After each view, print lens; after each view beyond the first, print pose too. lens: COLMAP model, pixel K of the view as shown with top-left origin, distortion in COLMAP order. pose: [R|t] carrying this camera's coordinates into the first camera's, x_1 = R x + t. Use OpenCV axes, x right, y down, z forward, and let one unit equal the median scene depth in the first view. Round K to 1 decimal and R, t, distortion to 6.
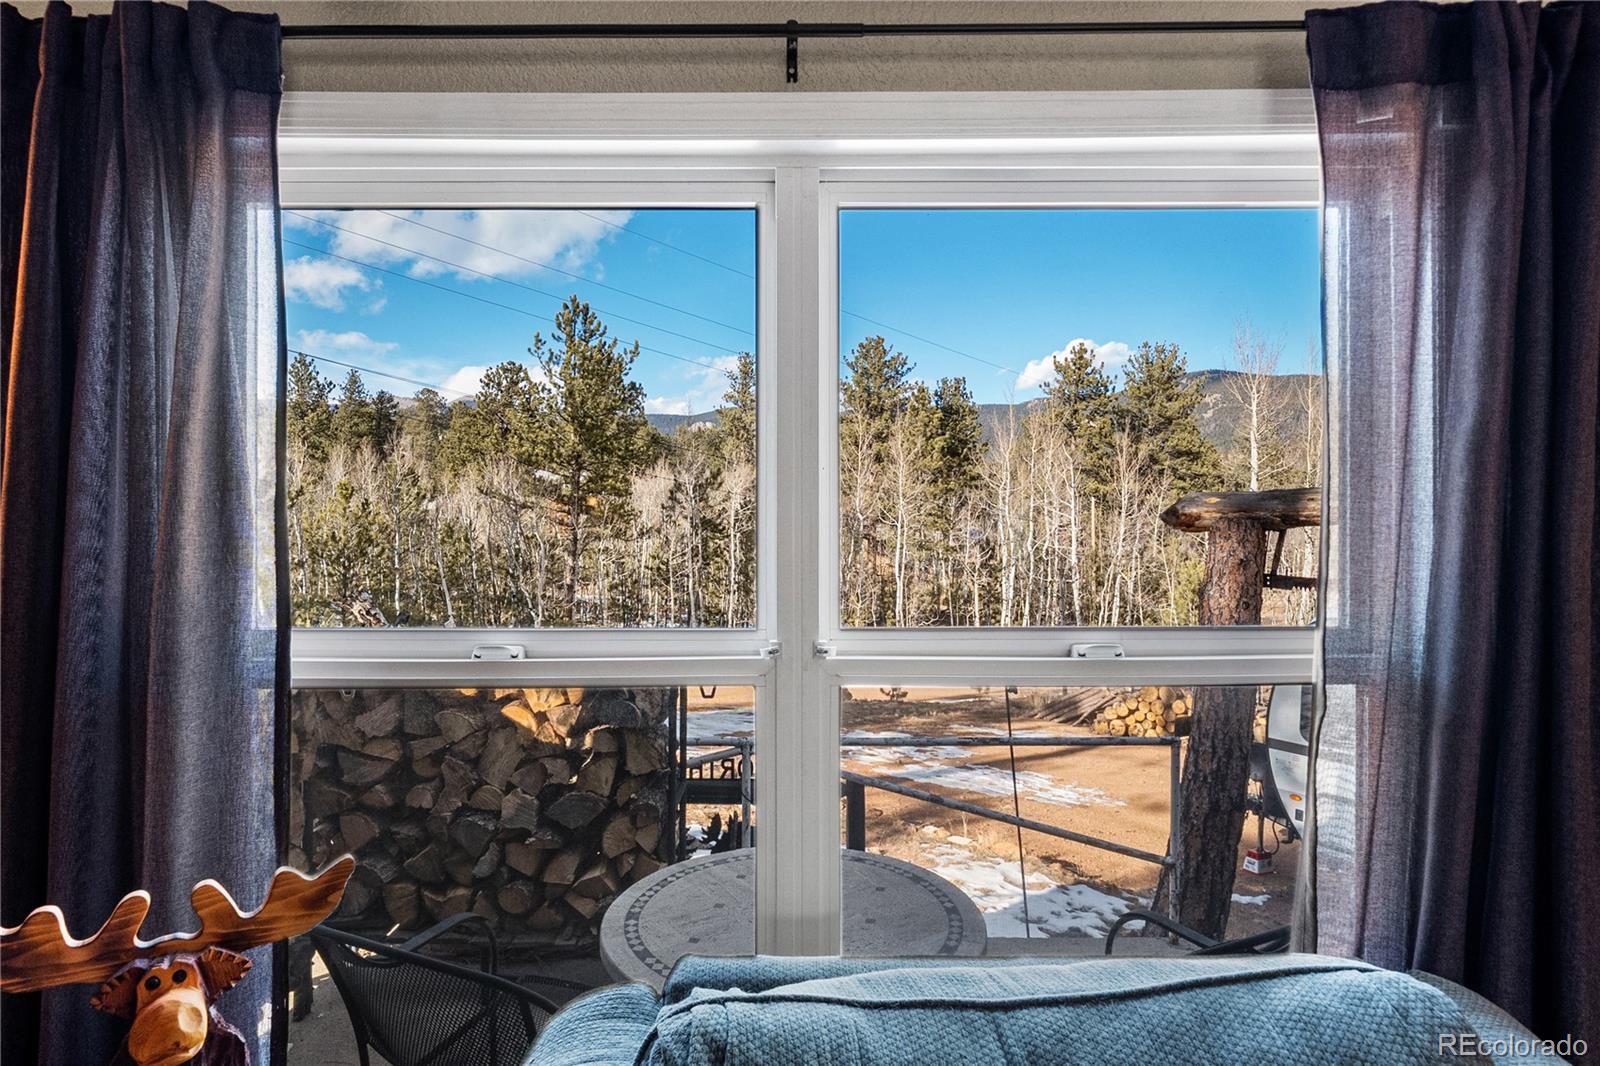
lens RADIAL K [[858.9, 0, 800.8], [0, 858.9, 535.7], [0, 0, 1]] dist [-0.000275, -0.000023]
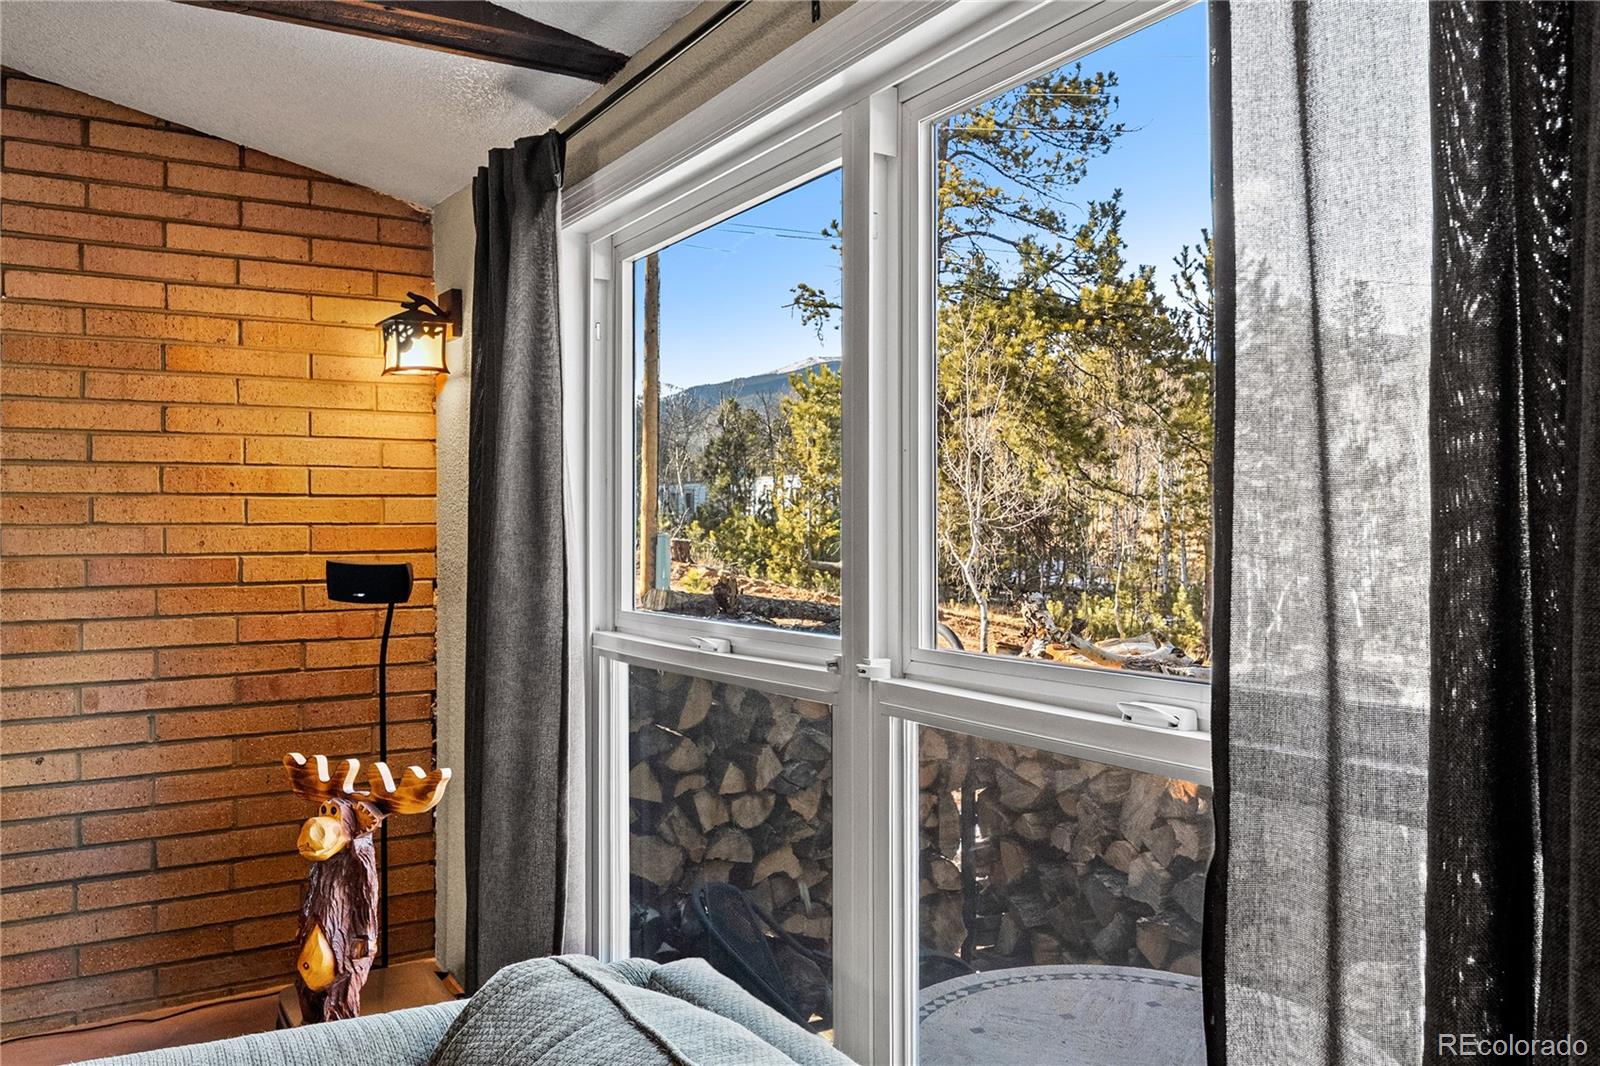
lens RADIAL K [[1239.3, 0, 800.2], [0, 1239.3, 532.0], [0, 0, 1]] dist [-0.010098, -0.000884]
pose [[0.513637, -0.004350, -0.857997, 0.468425], [0.008792, 0.999961, 0.000193, 0.002638], [0.857963, -0.007642, 0.513655, 0.160888]]
